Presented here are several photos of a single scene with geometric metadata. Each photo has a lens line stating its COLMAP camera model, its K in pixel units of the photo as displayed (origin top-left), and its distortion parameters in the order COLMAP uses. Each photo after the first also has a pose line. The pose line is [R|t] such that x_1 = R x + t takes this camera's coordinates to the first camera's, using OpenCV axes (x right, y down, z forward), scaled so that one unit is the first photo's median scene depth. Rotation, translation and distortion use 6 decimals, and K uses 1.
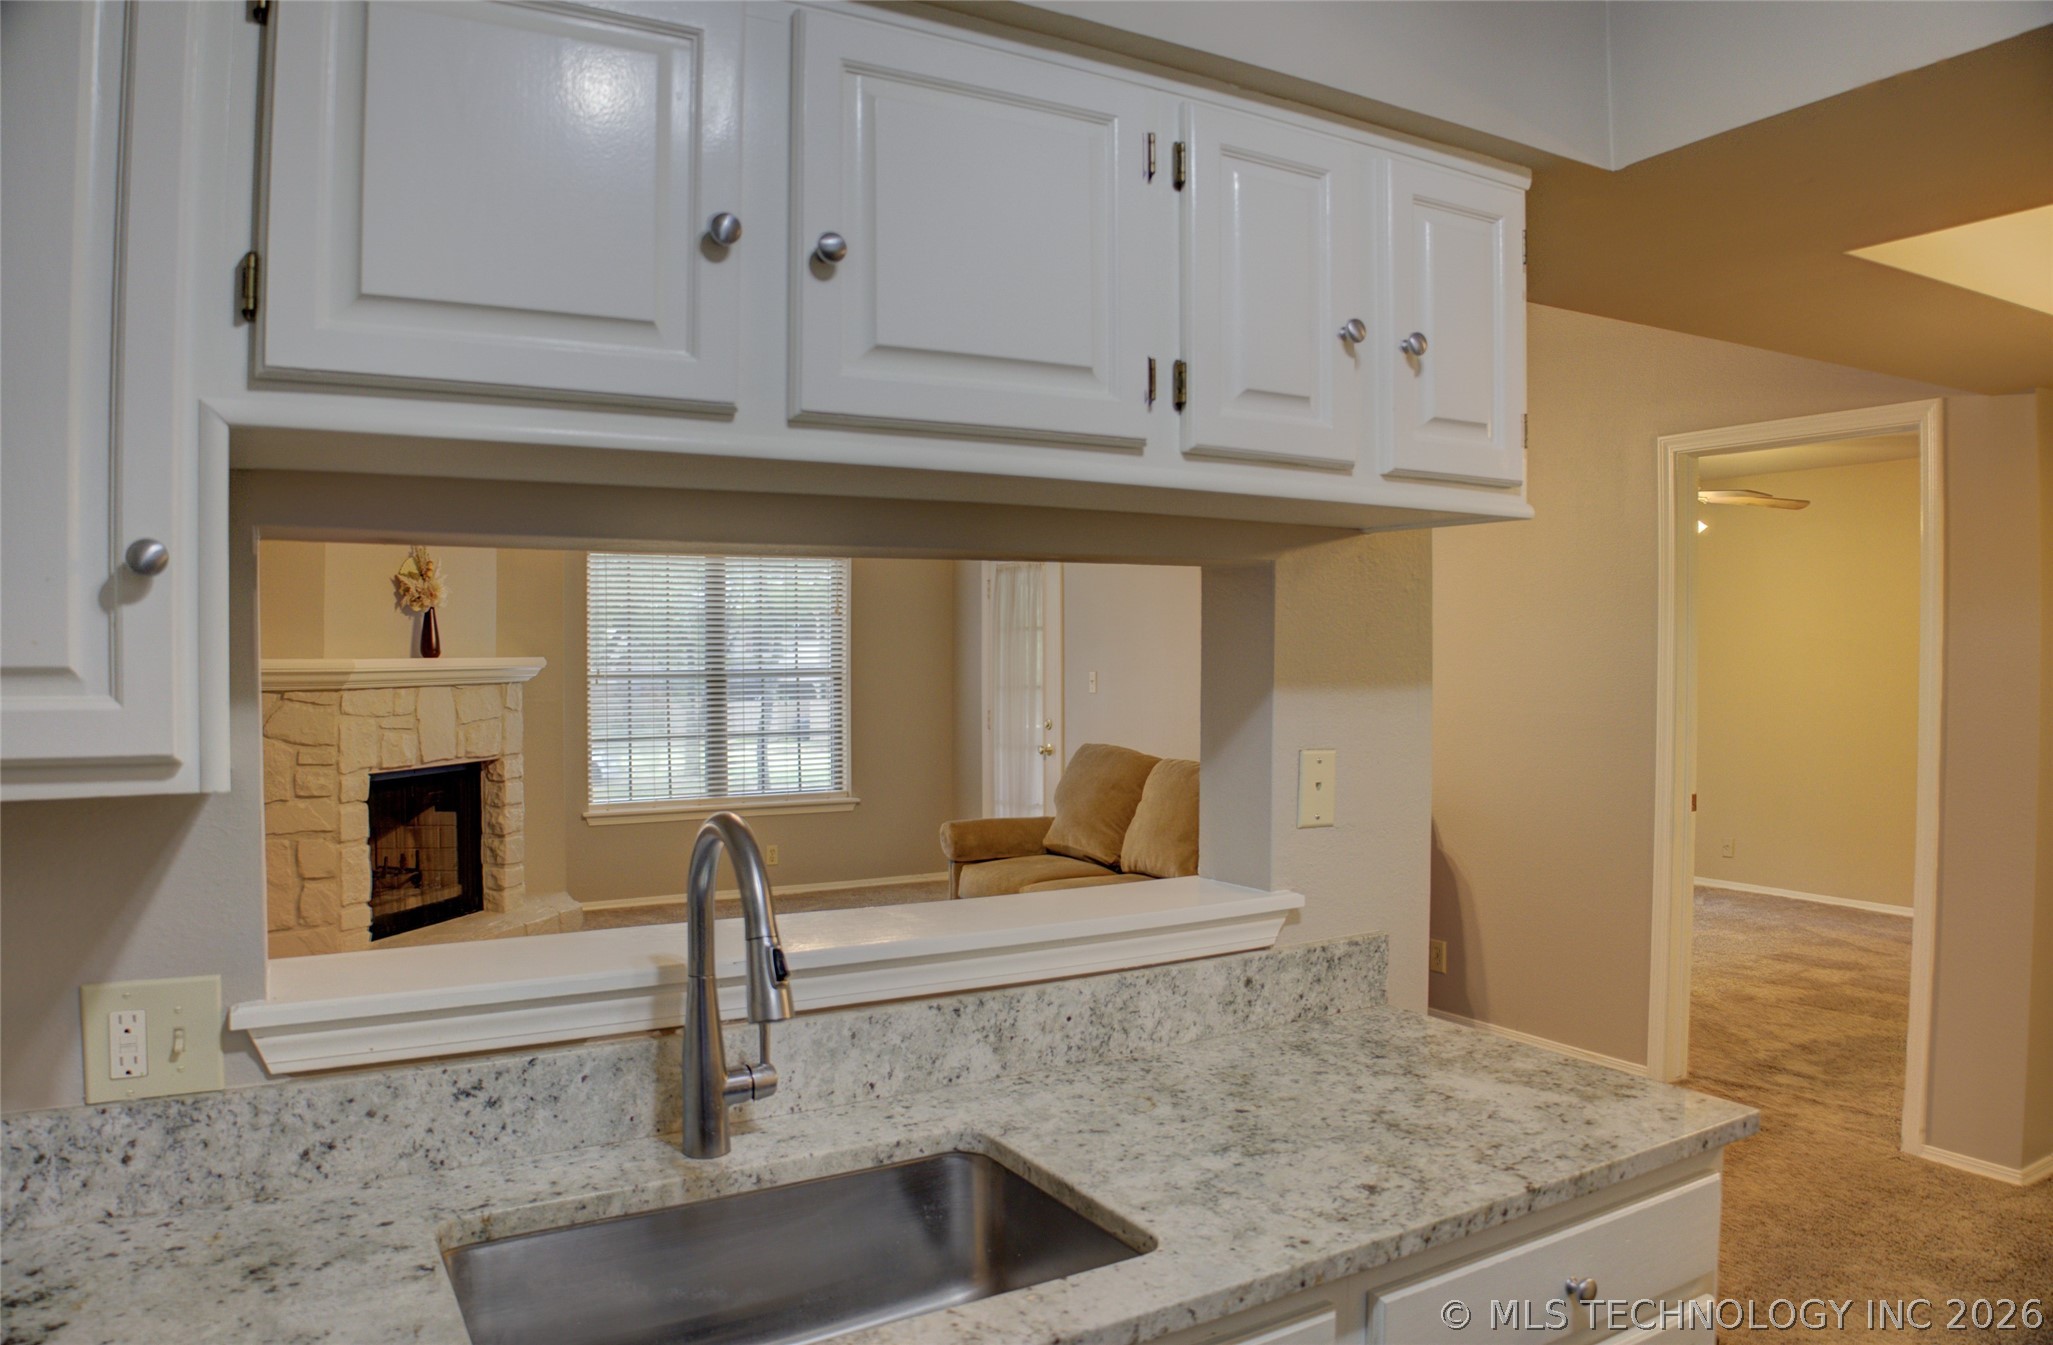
lens RADIAL K [[1407.8, 0, 1007.5], [0, 1407.8, 665.1], [0, 0, 1]] dist [-0.127905, 0.043650]
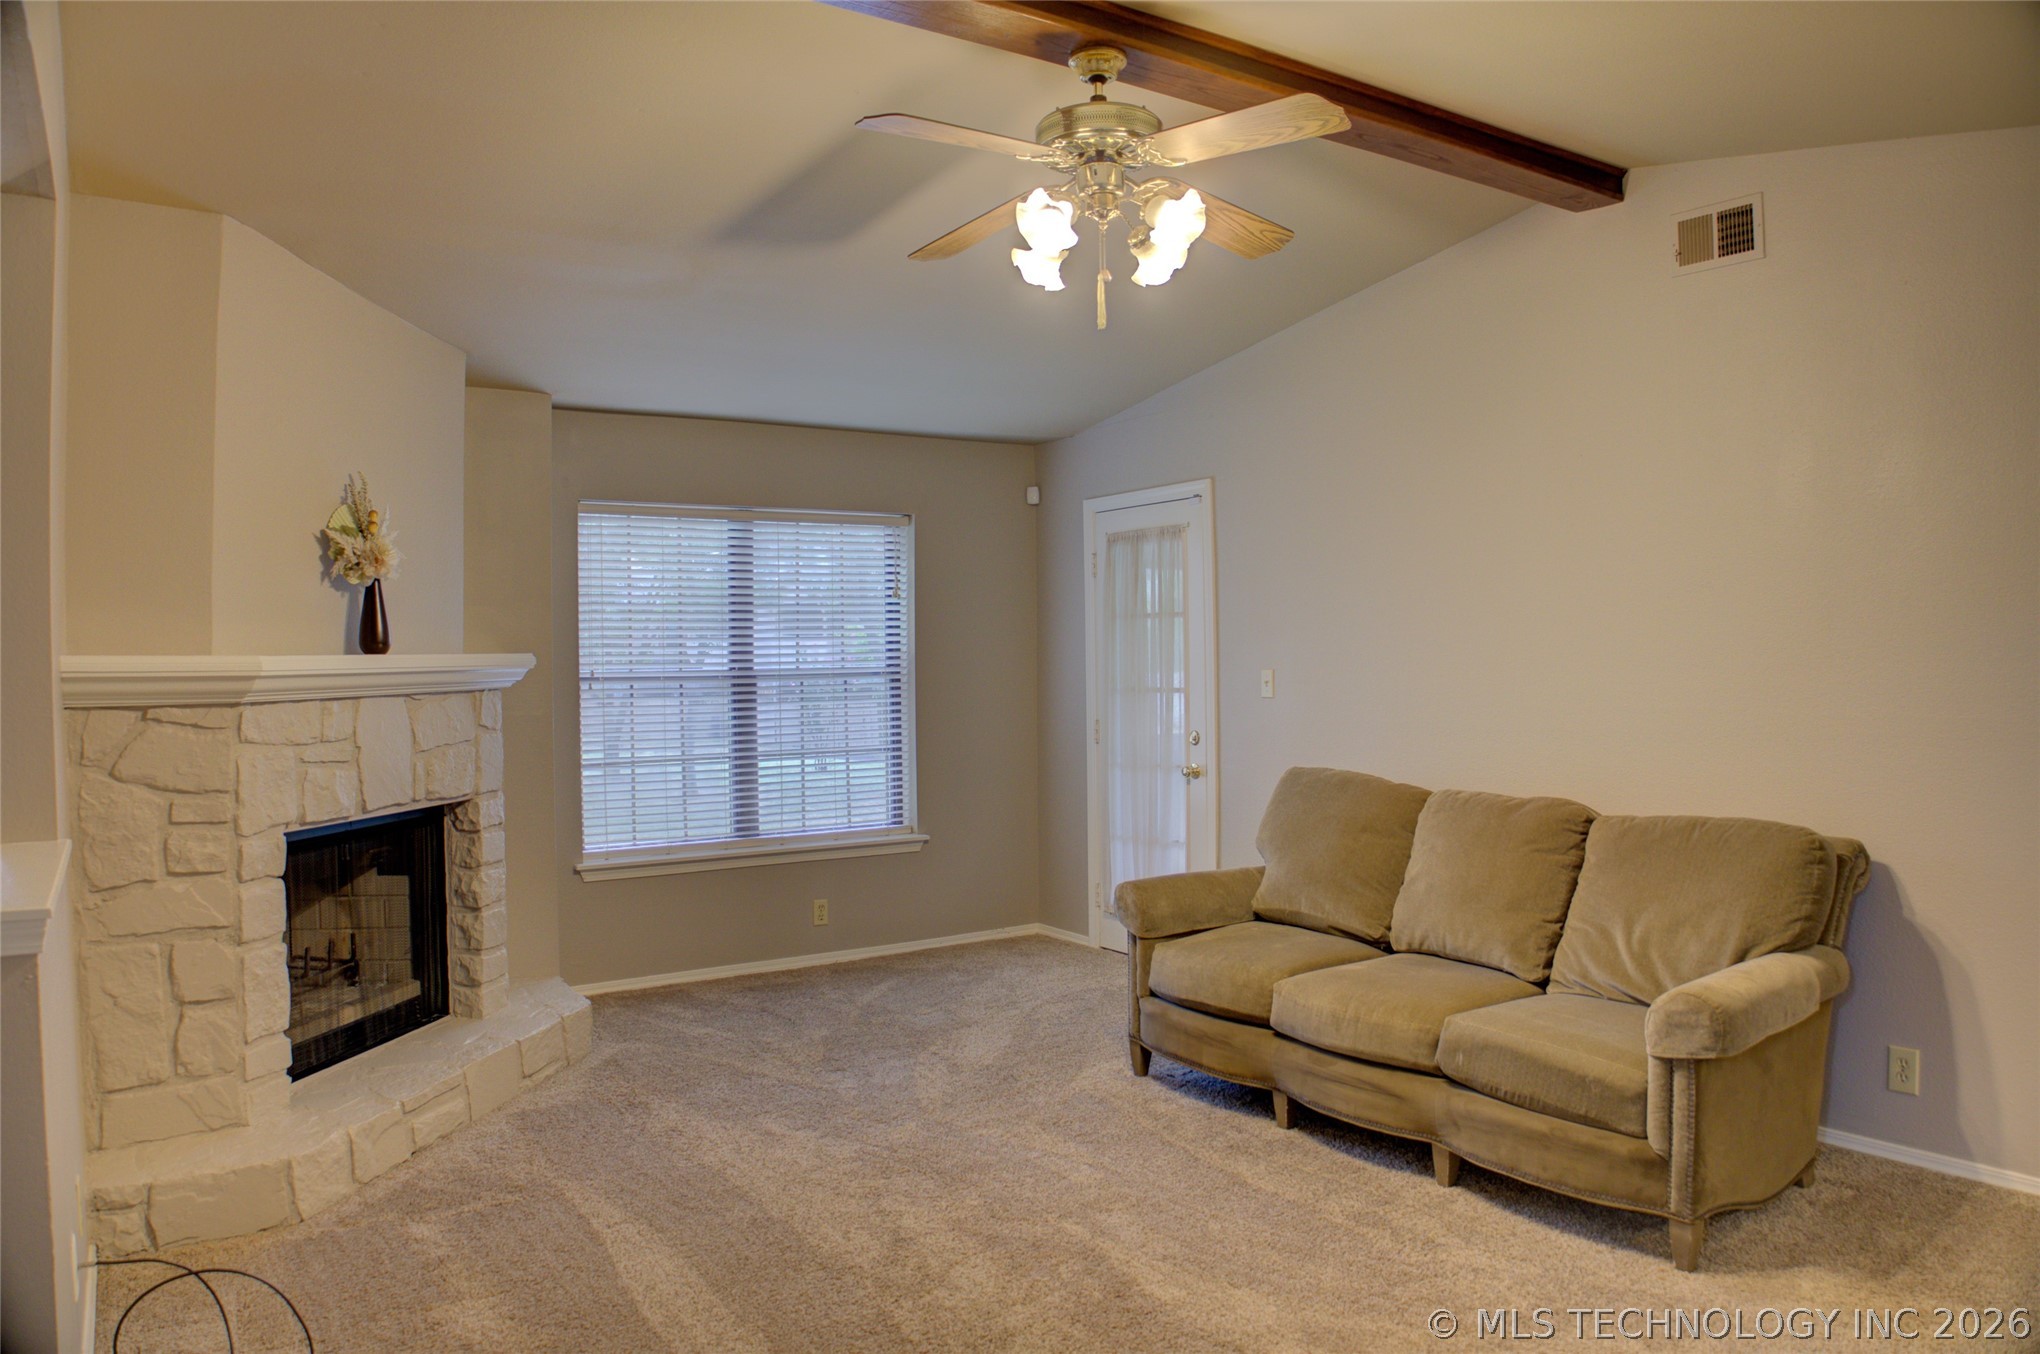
lens RADIAL K [[1402.4, 0, 1035.4], [0, 1402.4, 665.9], [0, 0, 1]] dist [-0.136063, 0.058089]
pose [[0.995856, -0.005642, 0.090767, -0.154150], [0.005488, 0.999983, 0.001941, 0.000817], [-0.090777, -0.001435, 0.995870, 0.301727]]
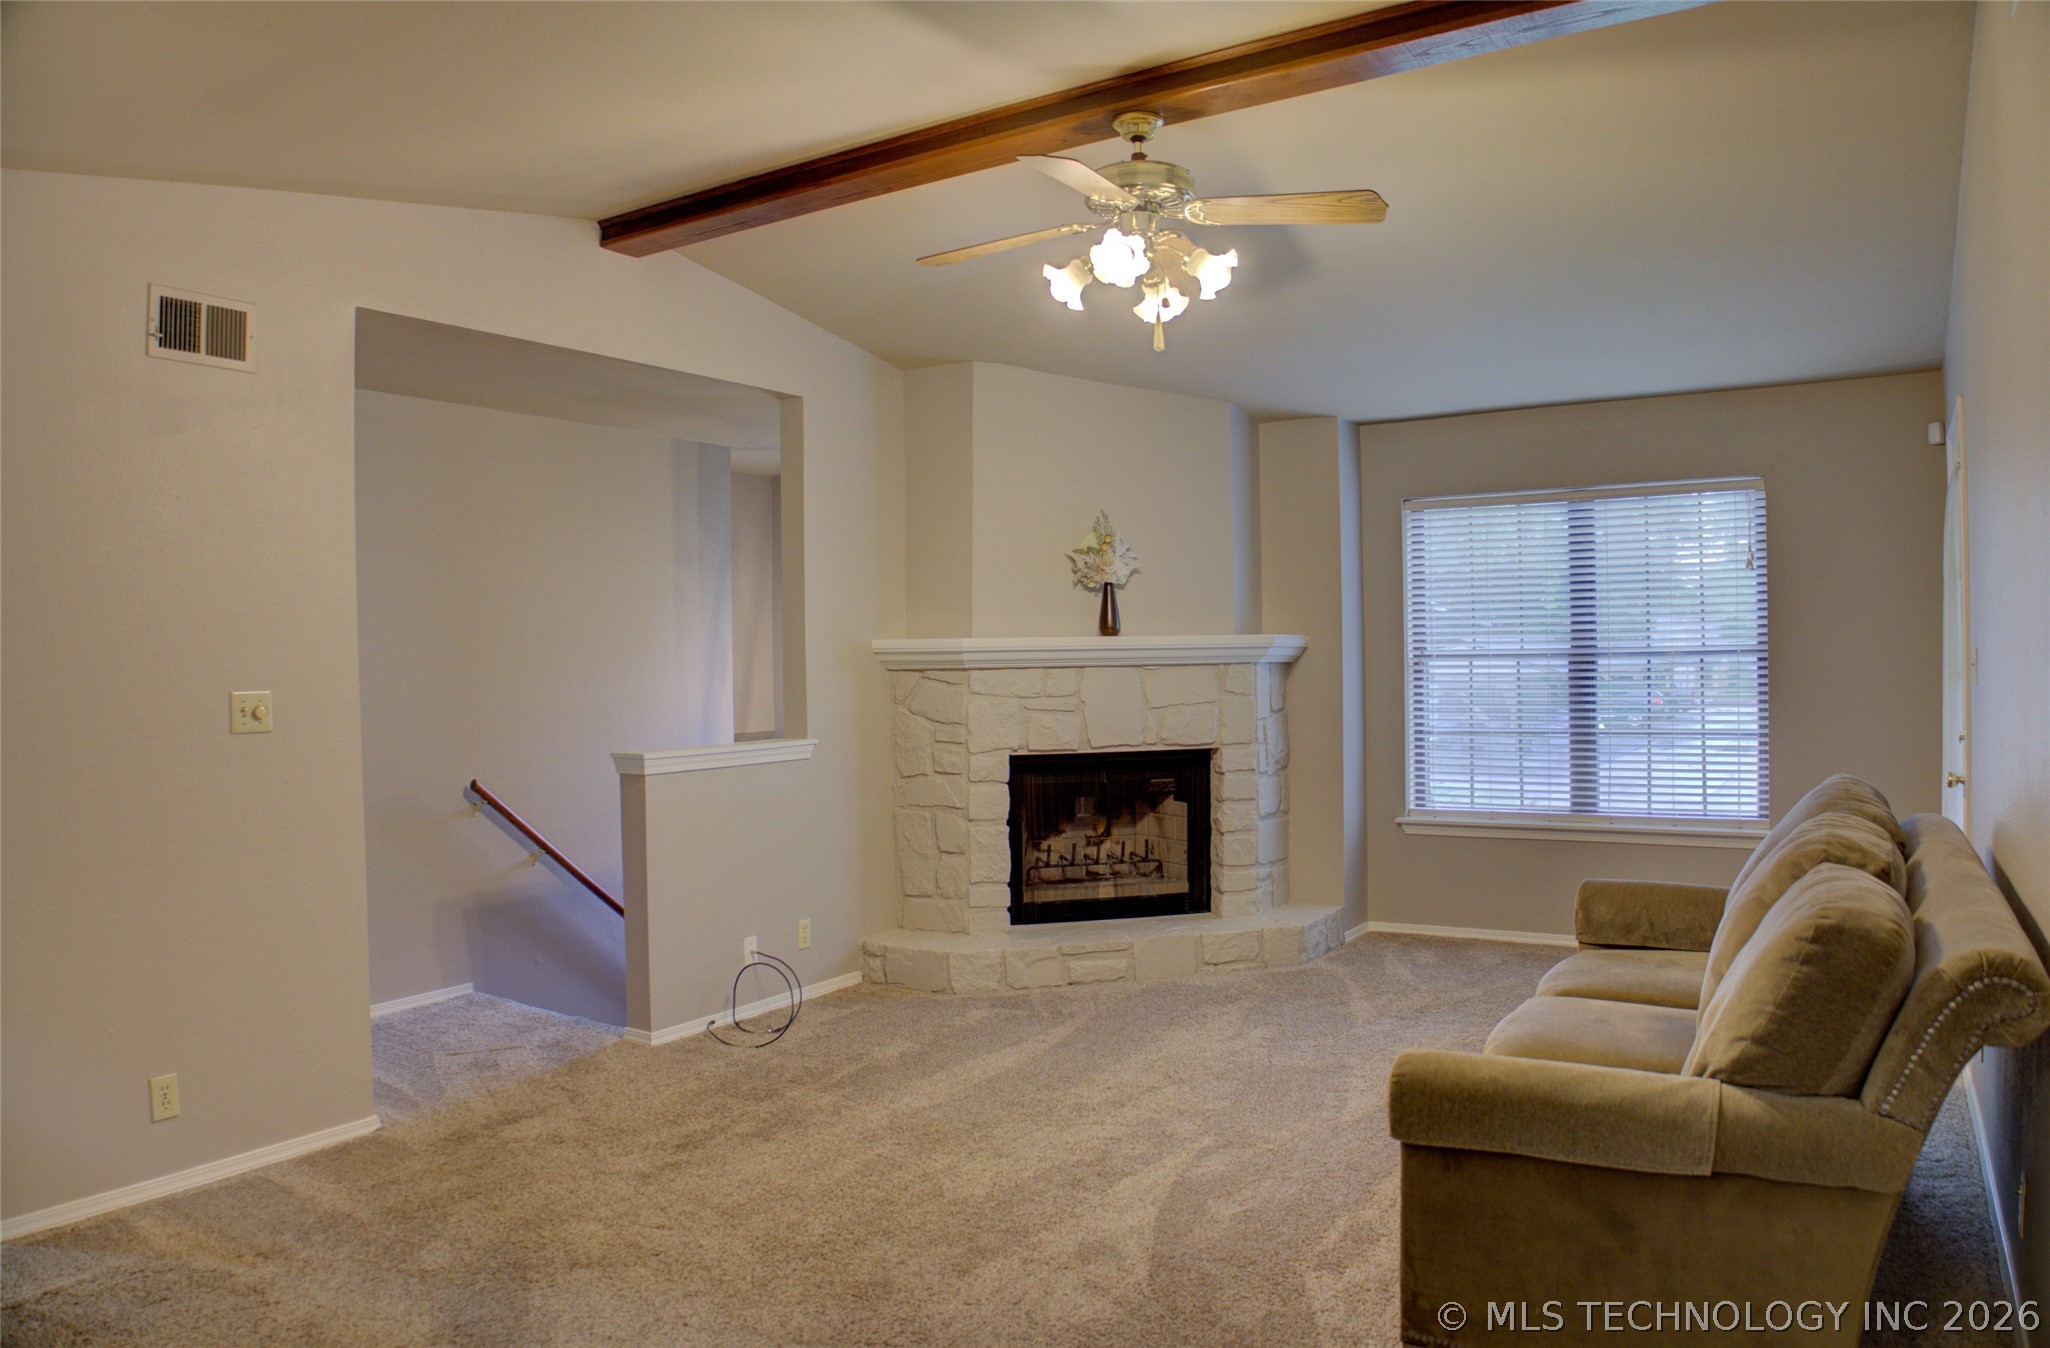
lens RADIAL K [[1409.3, 0, 1019.0], [0, 1409.3, 667.6], [0, 0, 1]] dist [-0.136063, 0.058089]
pose [[0.480895, 0.005476, -0.876761, 0.393919], [0.007091, 0.999923, 0.010135, 0.005454], [0.876749, -0.011091, 0.480820, 0.466925]]
